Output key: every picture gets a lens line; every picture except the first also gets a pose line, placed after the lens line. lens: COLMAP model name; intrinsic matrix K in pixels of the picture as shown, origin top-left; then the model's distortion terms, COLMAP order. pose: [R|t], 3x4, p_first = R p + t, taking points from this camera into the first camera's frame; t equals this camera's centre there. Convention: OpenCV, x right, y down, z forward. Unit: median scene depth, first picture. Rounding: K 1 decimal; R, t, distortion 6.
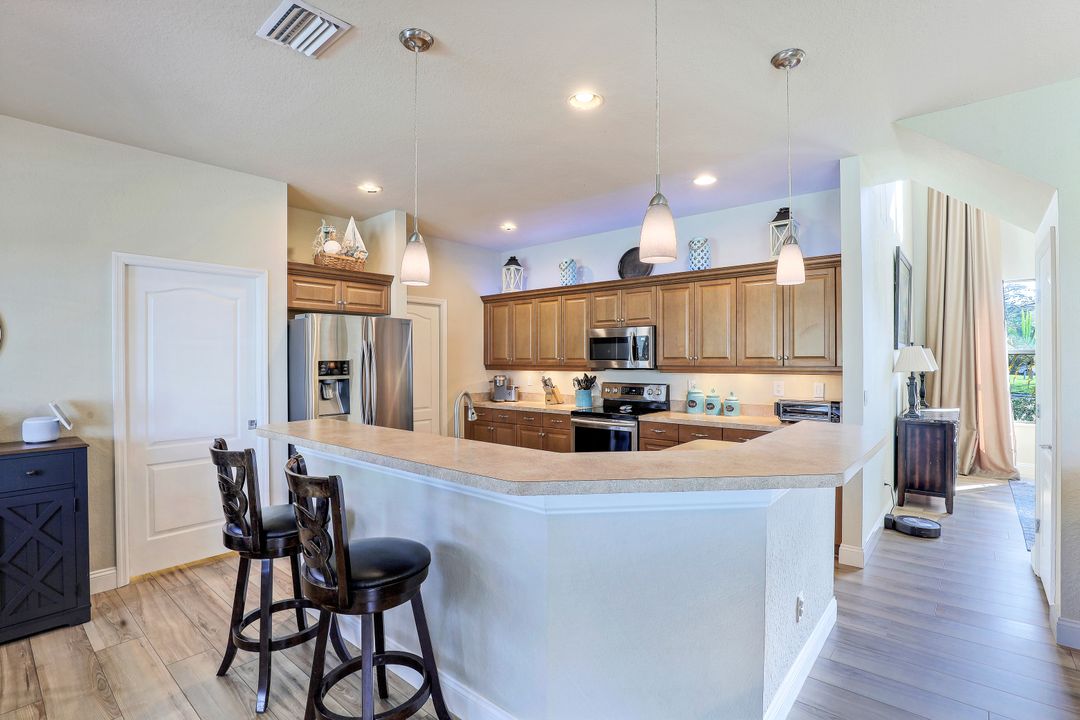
lens RADIAL K [[498.7, 0, 550.9], [0, 498.7, 357.5], [0, 0, 1]] dist [-0.027513, 0.000638]
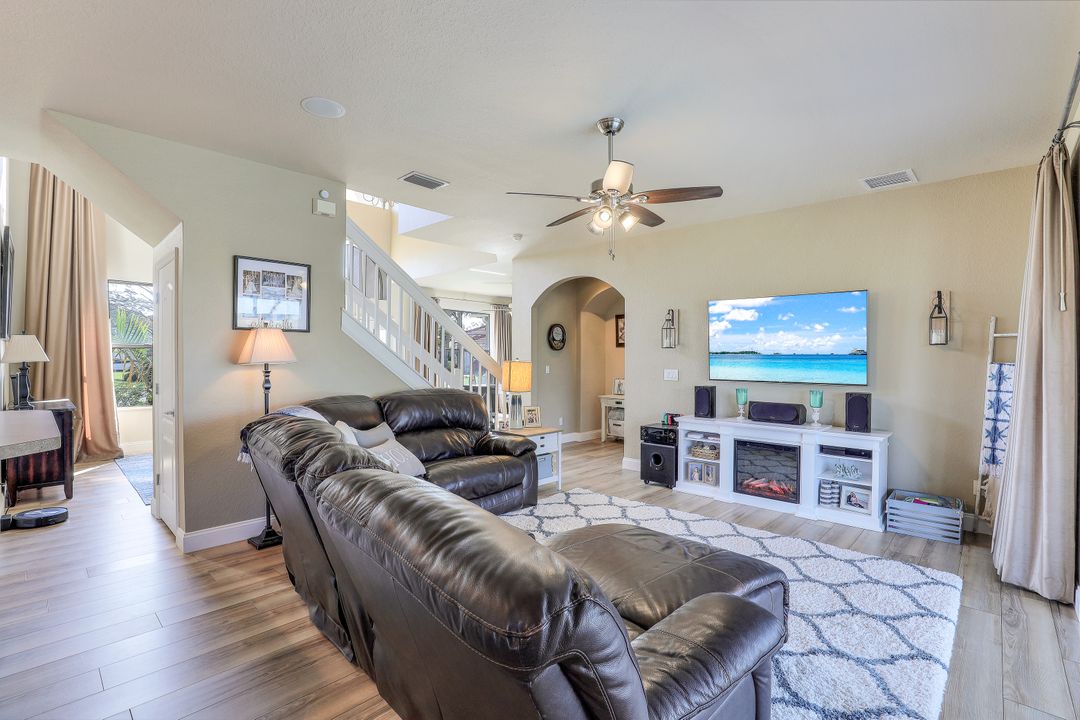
lens RADIAL K [[493.5, 0, 542.8], [0, 493.5, 357.5], [0, 0, 1]] dist [-0.031723, 0.000347]
pose [[0.050686, 0.000809, 0.998714, -0.147242], [-0.004706, 0.999989, -0.000571, 0.018481], [-0.998704, -0.004671, 0.050689, -0.051503]]
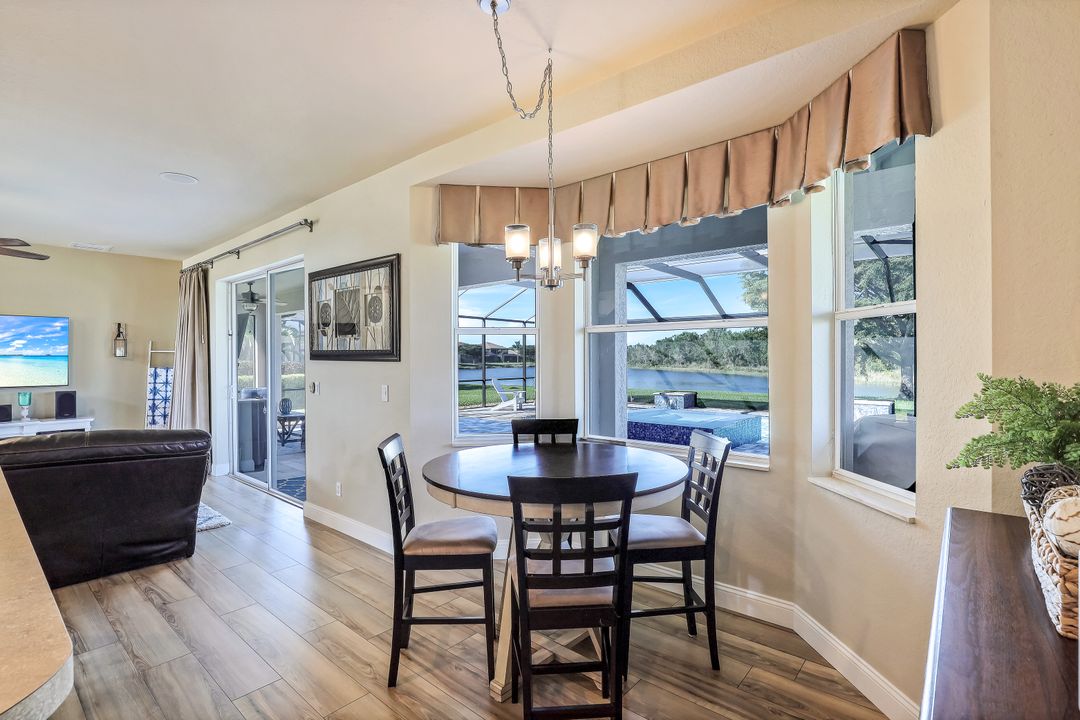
lens RADIAL K [[504.3, 0, 540.0], [0, 504.3, 360.0], [0, 0, 1]] dist [-0.007496, 0.000119]
pose [[-0.999864, 0.009296, 0.013611, -0.474654], [0.009367, 0.999943, 0.005186, 0.004872], [-0.013562, 0.005313, -0.999894, 0.711869]]
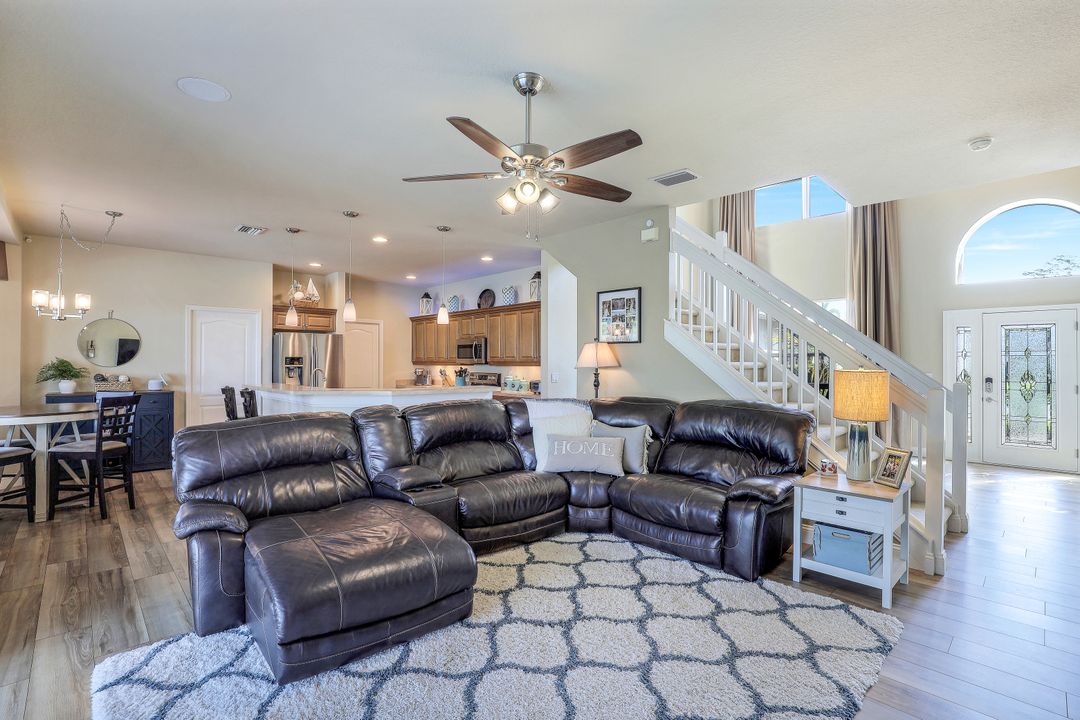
lens RADIAL K [[499.4, 0, 557.9], [0, 499.4, 358.2], [0, 0, 1]] dist [-0.027811, -0.000157]
pose [[0.995691, 0.004309, -0.092638, 0.635369], [-0.005003, 0.999961, -0.007268, 0.016926], [0.092603, 0.007700, 0.995673, -0.681547]]
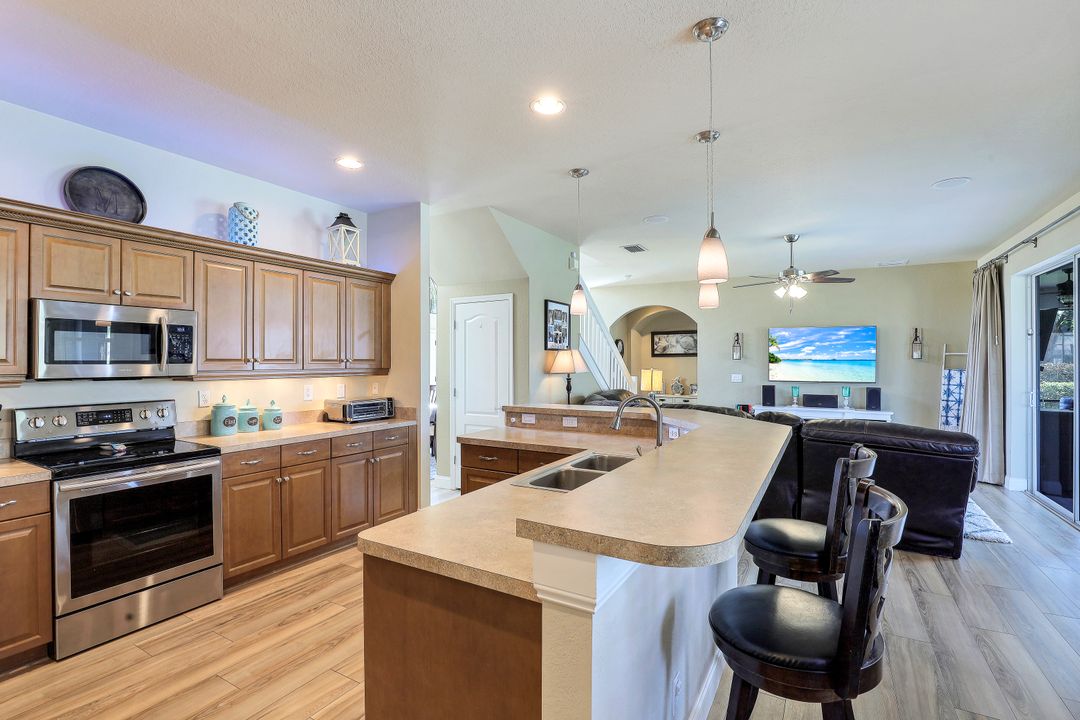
lens RADIAL K [[498.7, 0, 550.9], [0, 498.7, 357.5], [0, 0, 1]] dist [-0.027513, 0.000638]
pose [[-0.185361, 0.010289, 0.982617, -0.550366], [-0.000979, 0.999943, -0.010655, 0.004950], [-0.982670, -0.002937, -0.185340, 0.700487]]
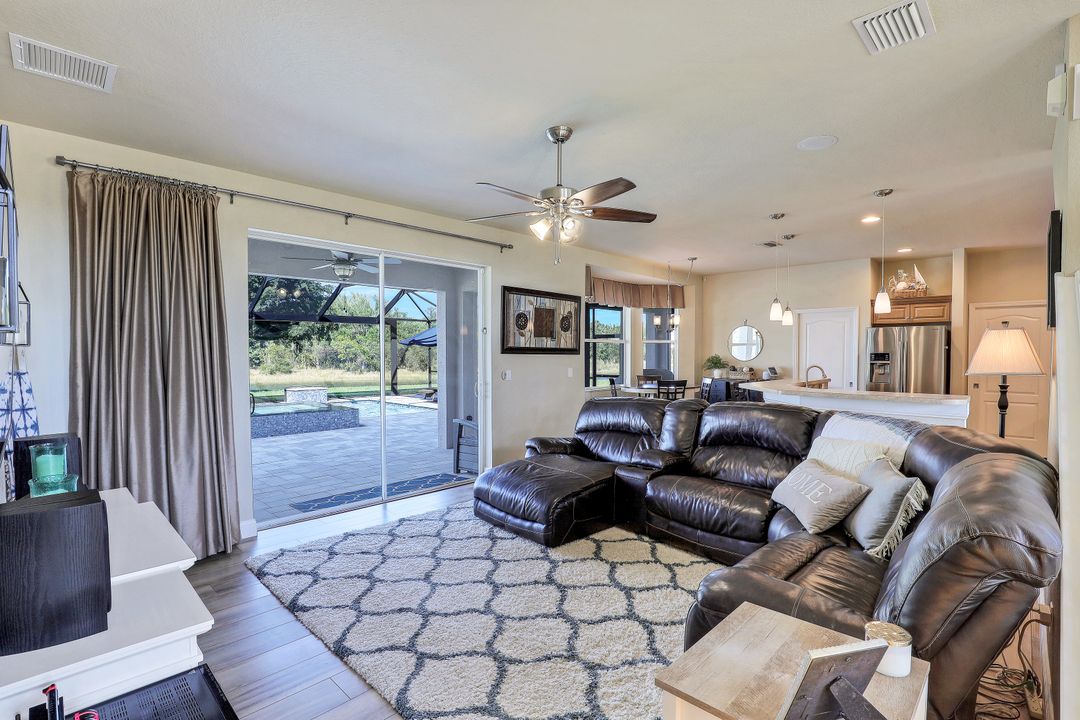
lens RADIAL K [[511.8, 0, 543.6], [0, 511.8, 363.3], [0, 0, 1]] dist [-0.020479, 0.001591]
pose [[-0.071717, 0.023475, -0.997149, 1.276770], [0.001210, 0.999724, 0.023449, -0.000376], [0.997424, 0.000475, -0.071726, -0.082637]]
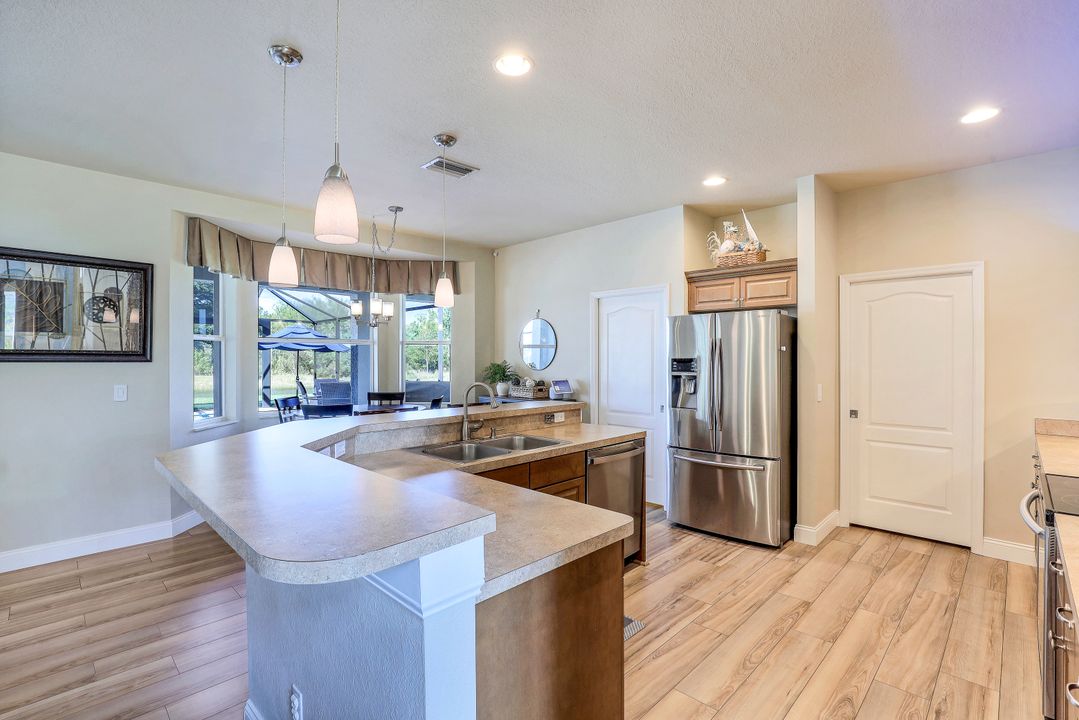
lens RADIAL K [[491.1, 0, 543.6], [0, 491.1, 361.0], [0, 0, 1]] dist [-0.001175, 0.000010]
pose [[-0.088603, 0.010556, -0.996011, 0.557067], [0.002379, 0.999943, 0.010386, 0.000160], [0.996064, -0.001450, -0.088623, 0.668953]]
